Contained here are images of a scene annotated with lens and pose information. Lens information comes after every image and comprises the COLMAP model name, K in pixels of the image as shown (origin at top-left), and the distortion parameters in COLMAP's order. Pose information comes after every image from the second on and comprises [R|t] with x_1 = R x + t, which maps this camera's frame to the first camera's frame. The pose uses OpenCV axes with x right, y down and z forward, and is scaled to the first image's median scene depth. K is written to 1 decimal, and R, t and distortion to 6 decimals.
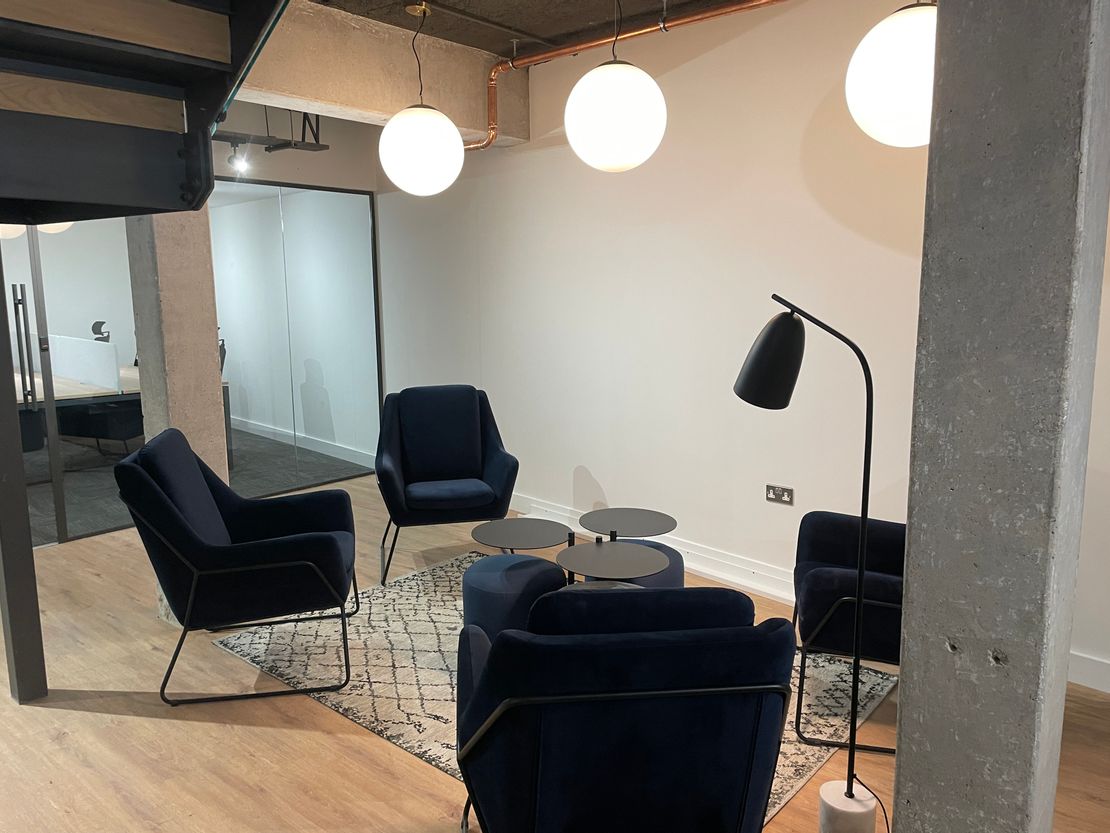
lens RADIAL K [[834.3, 0, 554.1], [0, 834.3, 415.3], [0, 0, 1]] dist [0.038821, -0.035799]
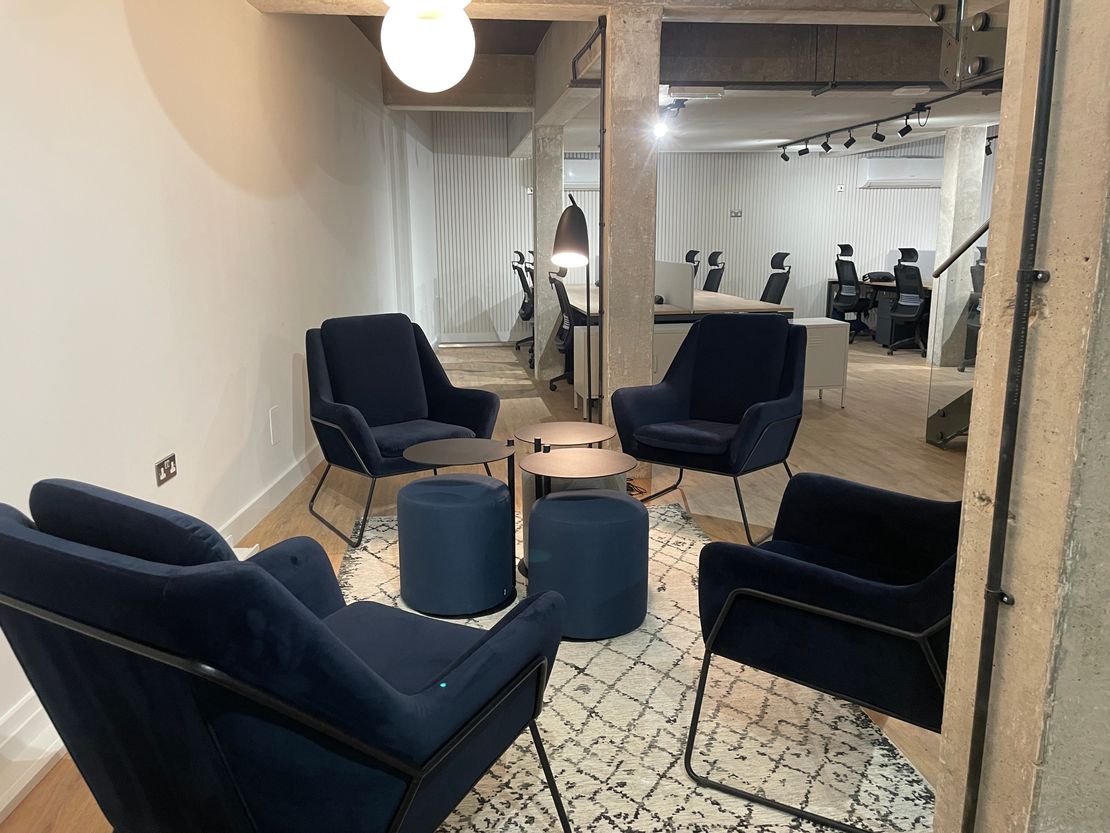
lens RADIAL K [[834.3, 0, 554.7], [0, 834.3, 414.6], [0, 0, 1]] dist [0.038821, -0.035799]
pose [[-0.740733, -0.130781, 0.658947, -0.519863], [0.118859, 0.939882, 0.320149, -0.161980], [-0.661202, 0.315466, -0.680656, 1.424318]]
